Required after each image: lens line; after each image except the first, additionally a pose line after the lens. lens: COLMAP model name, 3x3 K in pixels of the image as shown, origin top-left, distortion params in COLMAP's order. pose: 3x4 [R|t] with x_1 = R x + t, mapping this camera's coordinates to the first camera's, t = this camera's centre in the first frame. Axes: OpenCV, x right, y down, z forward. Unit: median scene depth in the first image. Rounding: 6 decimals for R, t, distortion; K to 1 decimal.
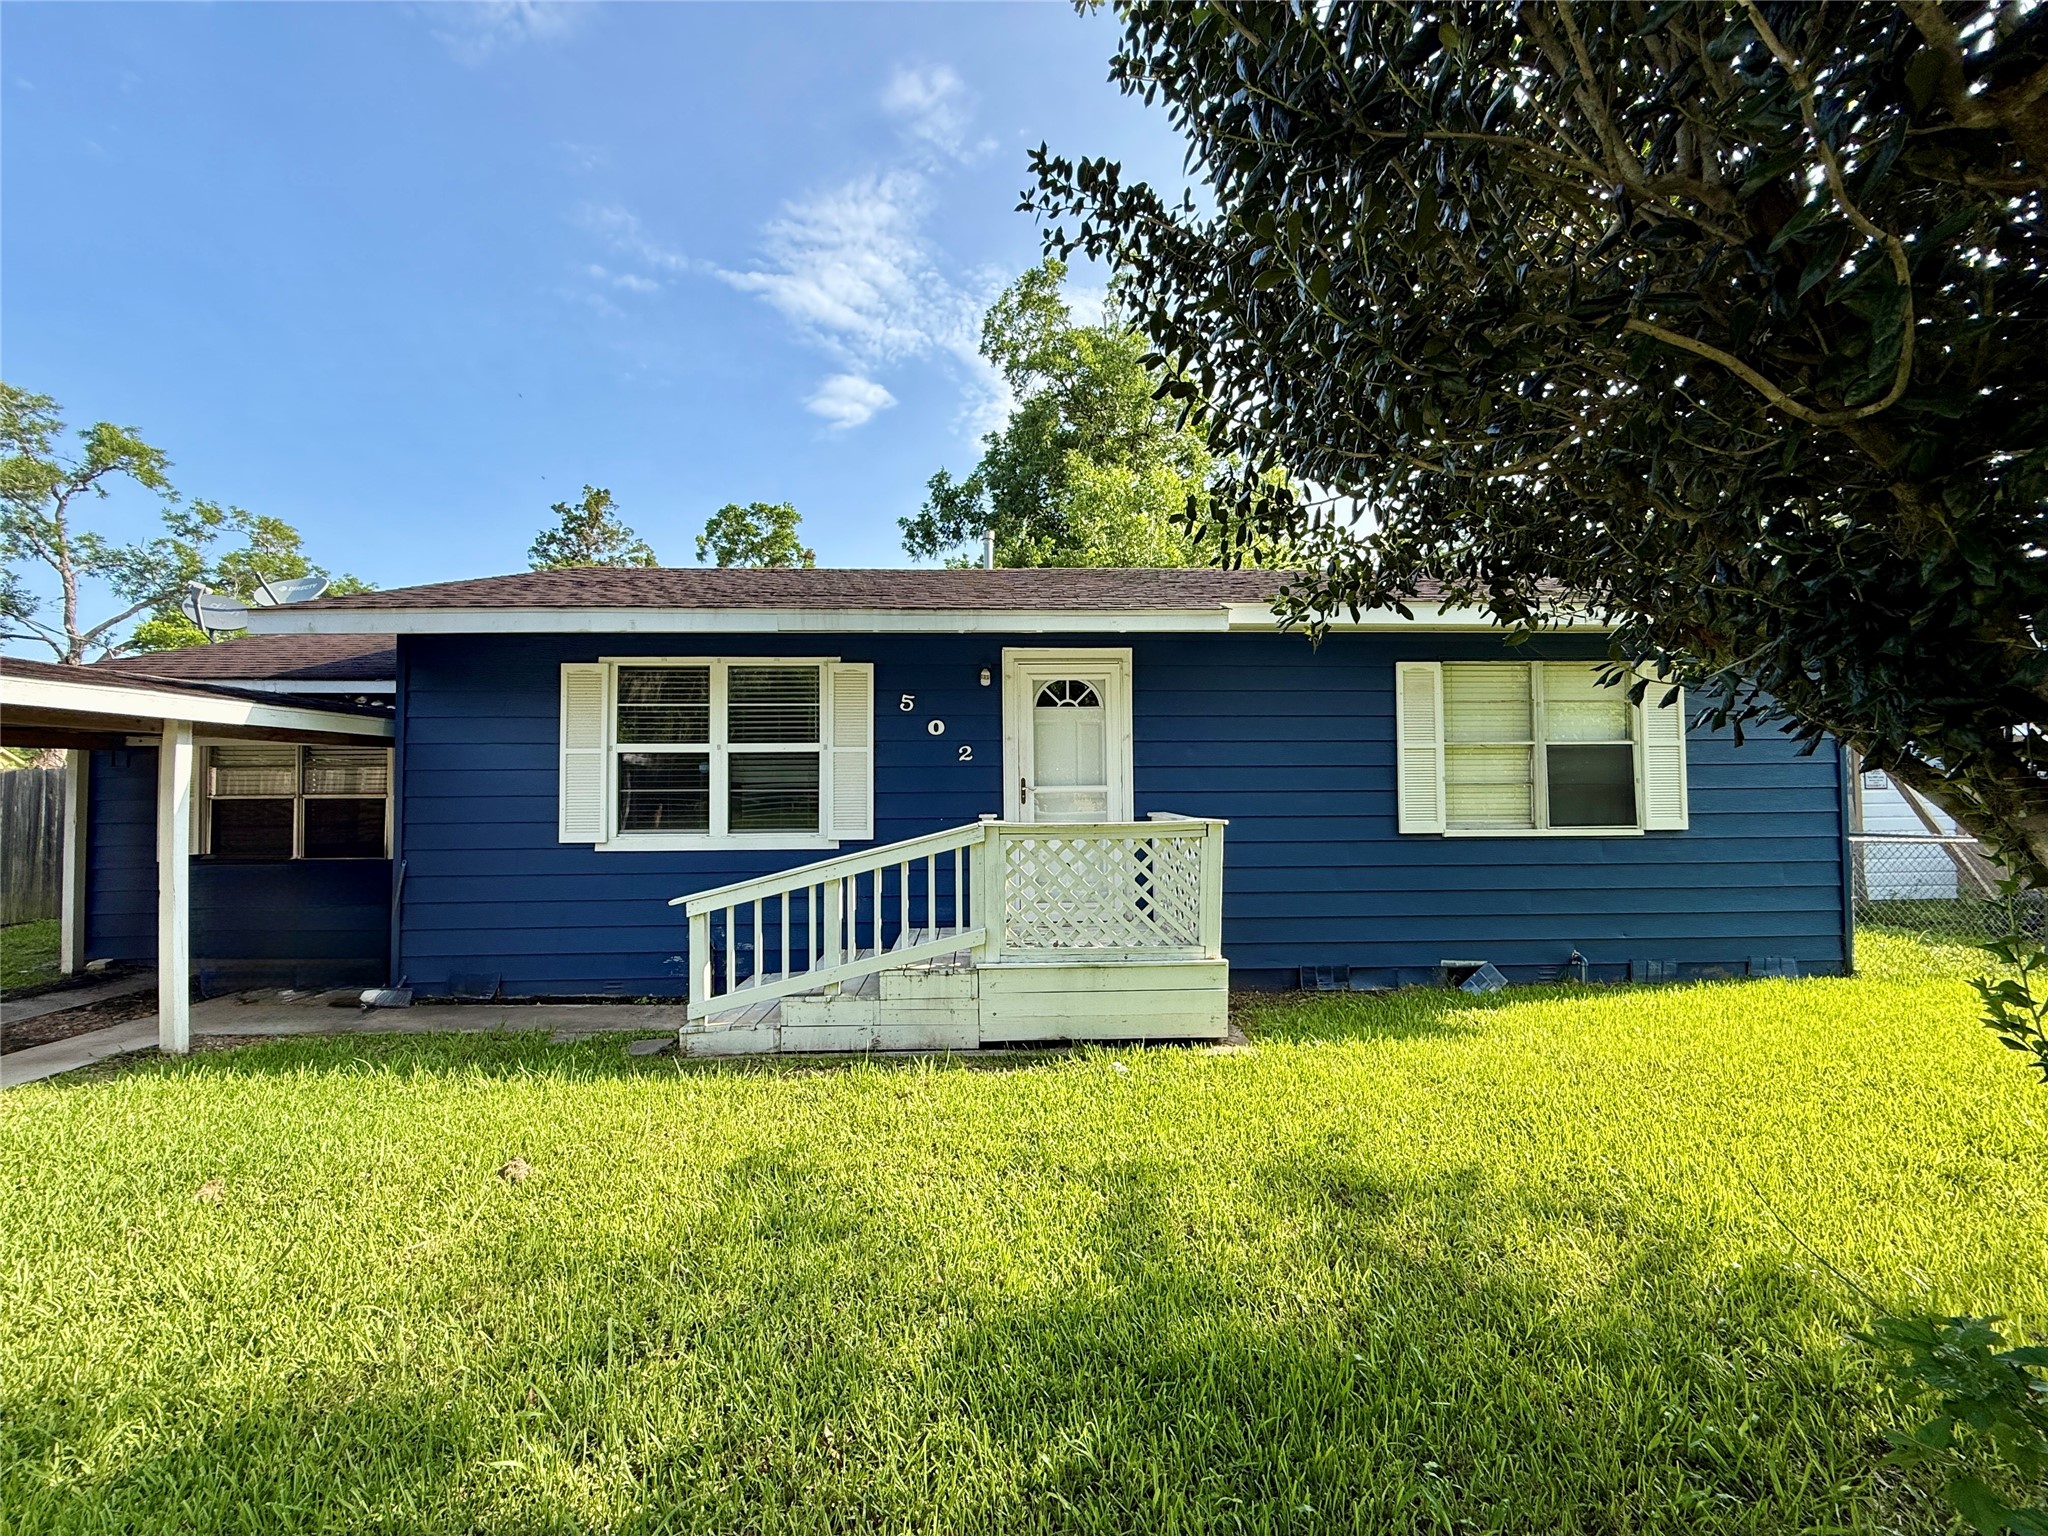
lens RADIAL K [[816.9, 0, 1026.5], [0, 816.9, 782.5], [0, 0, 1]] dist [-0.000633, -0.000192]
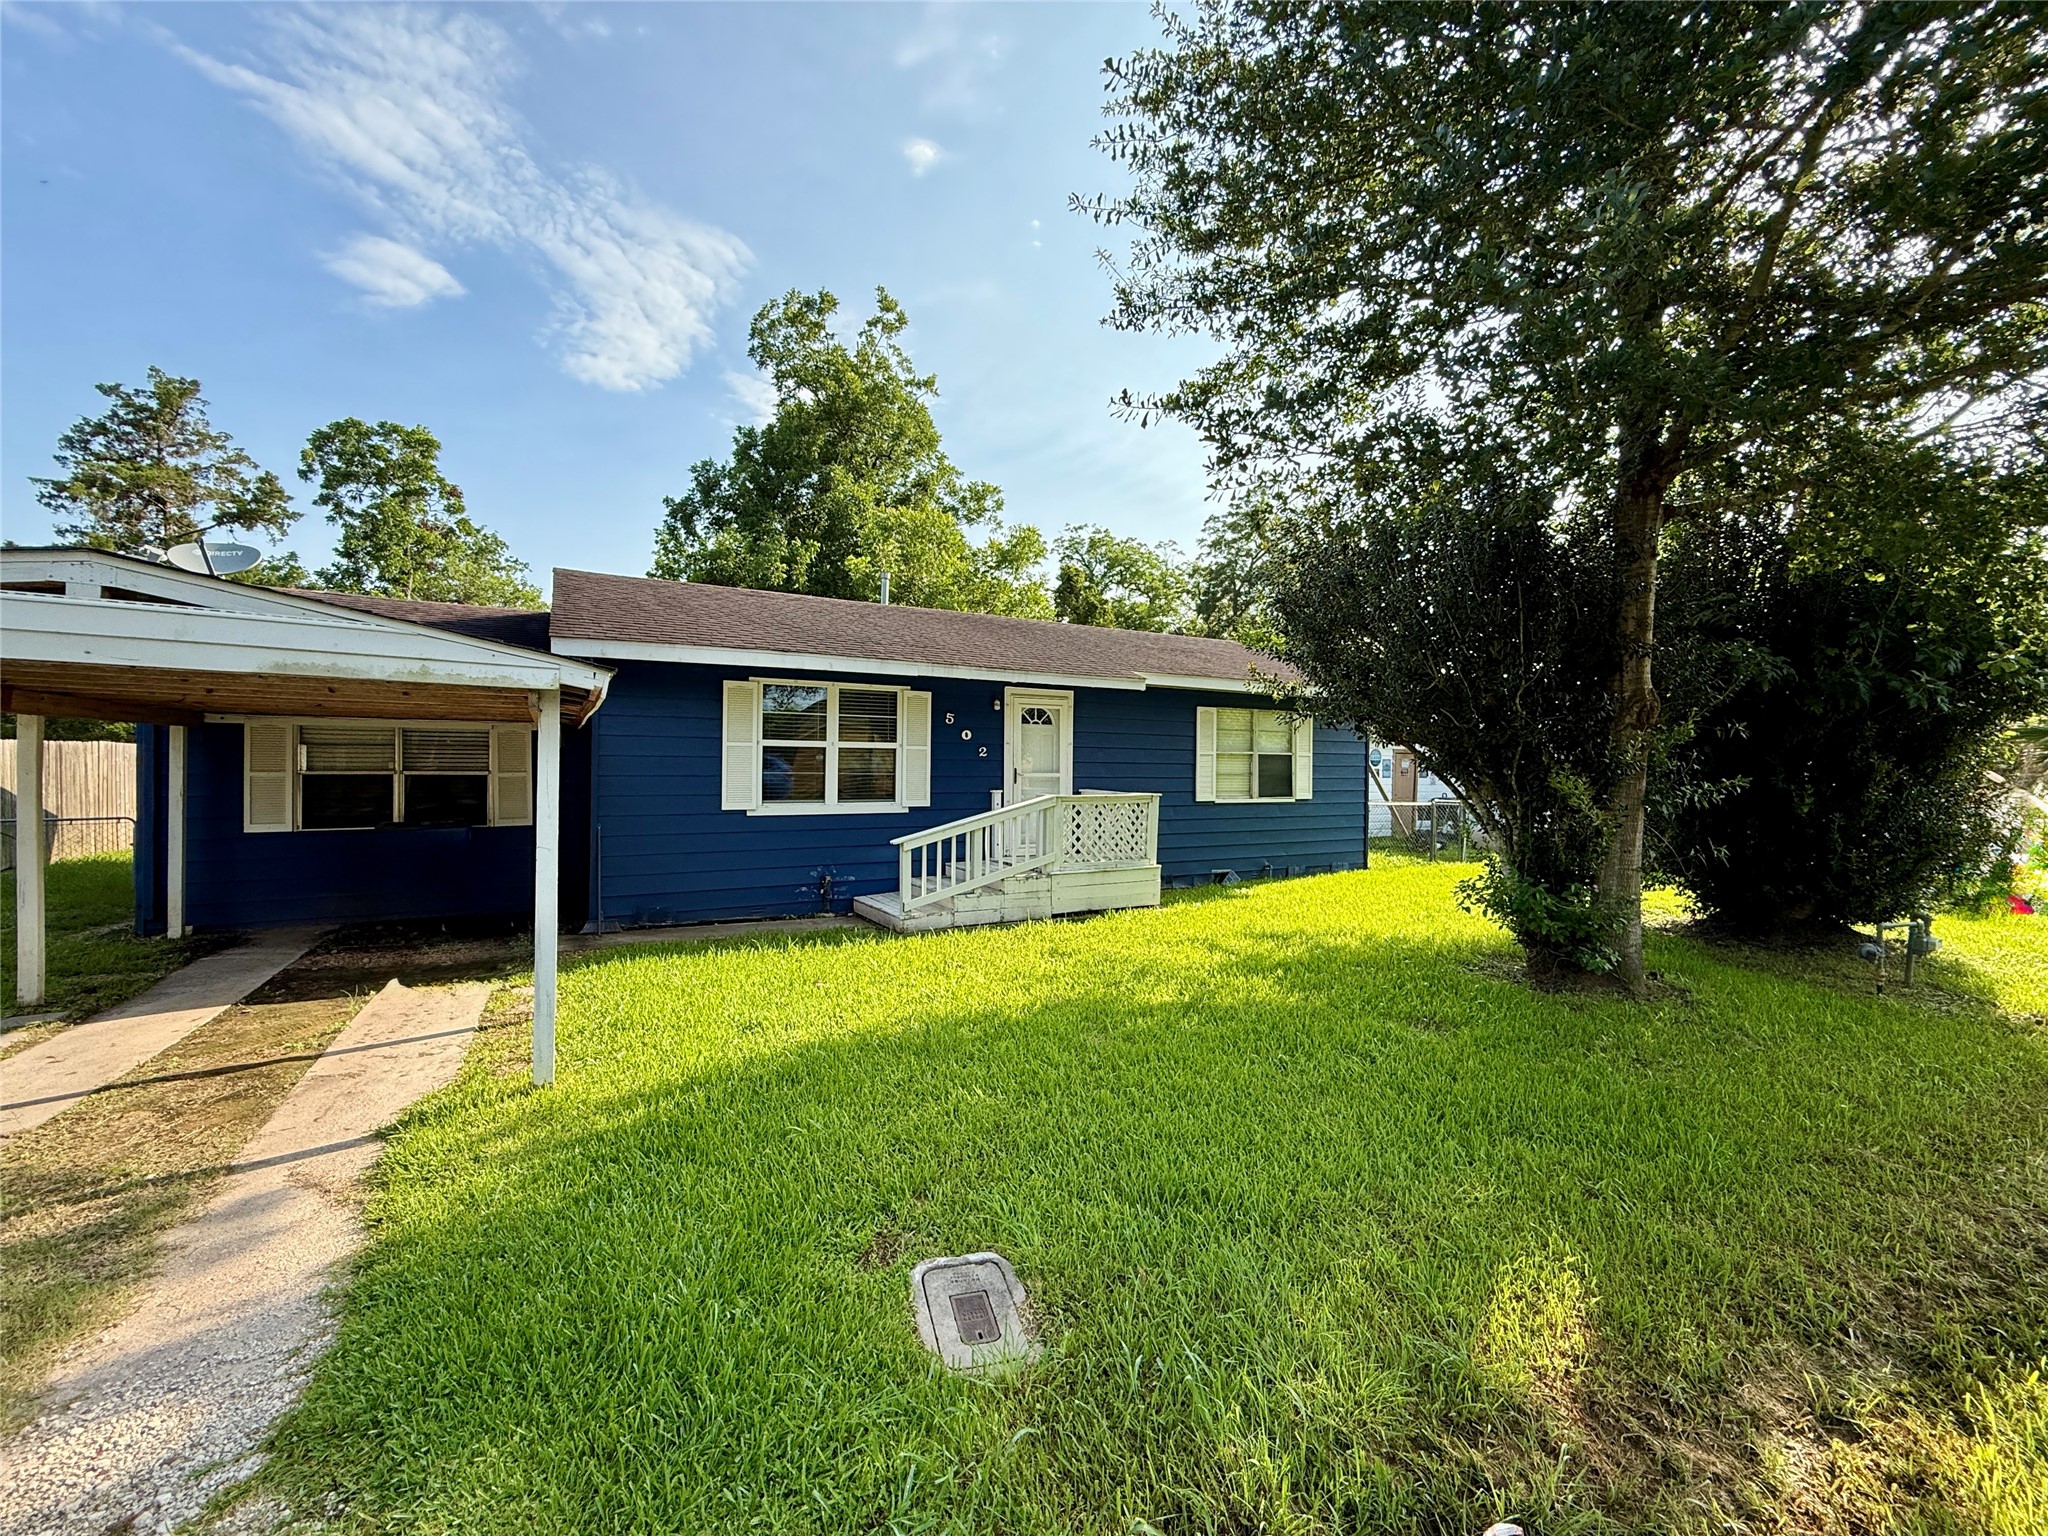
lens RADIAL K [[816.9, 0, 1019.8], [0, 816.9, 769.7], [0, 0, 1]] dist [-0.000633, -0.000192]
pose [[0.895027, 0.013826, 0.445798, -0.578999], [-0.022074, 0.999668, 0.013316, -0.018928], [-0.445466, -0.021759, 0.895035, -0.370045]]
